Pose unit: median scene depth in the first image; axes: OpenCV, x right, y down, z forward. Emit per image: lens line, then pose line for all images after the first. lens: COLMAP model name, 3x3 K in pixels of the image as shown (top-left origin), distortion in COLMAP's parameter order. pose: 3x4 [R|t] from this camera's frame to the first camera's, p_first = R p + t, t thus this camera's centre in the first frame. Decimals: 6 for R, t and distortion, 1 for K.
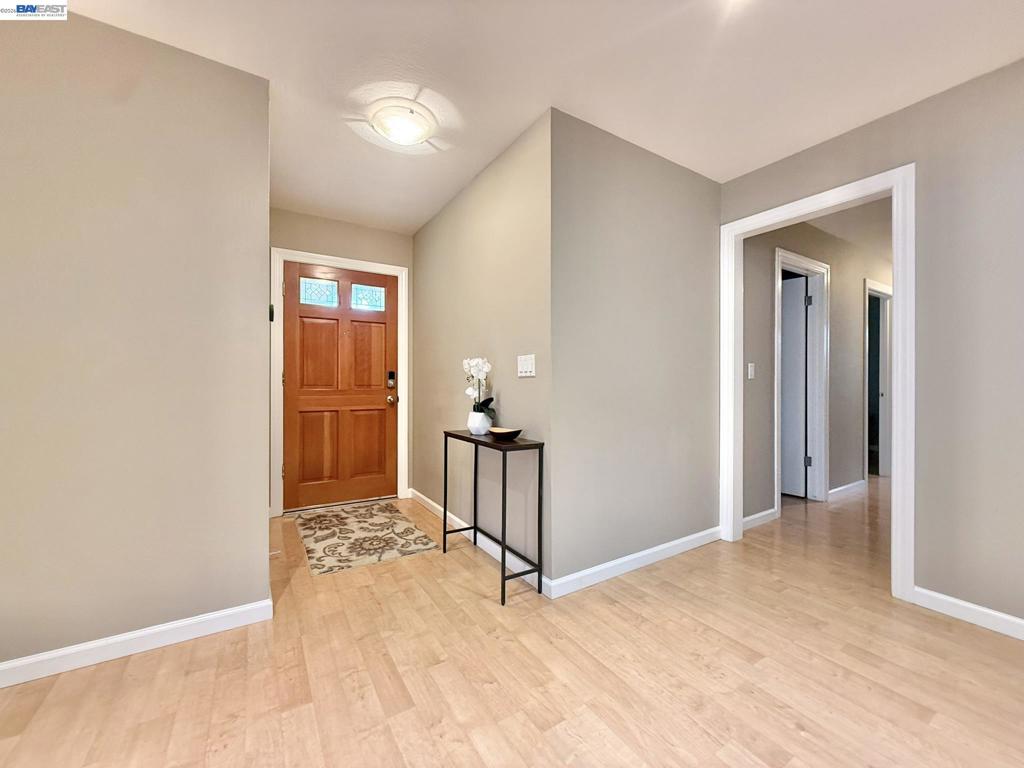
lens RADIAL K [[409.5, 0, 512.7], [0, 409.5, 382.9], [0, 0, 1]] dist [-0.000475, 0.000404]
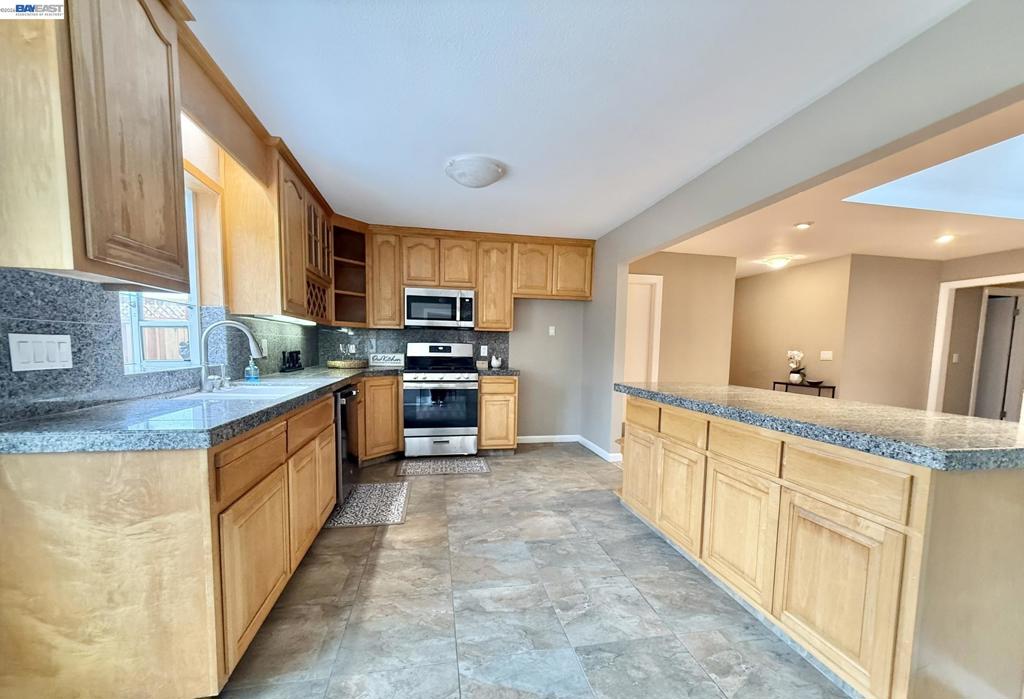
lens RADIAL K [[416.1, 0, 512.5], [0, 416.1, 383.7], [0, 0, 1]] dist [0.000169, -0.000013]
pose [[0.933850, 0.049655, -0.354202, -0.694426], [-0.020539, 0.996127, 0.085496, -0.038961], [0.357076, -0.072565, 0.931252, -1.668791]]
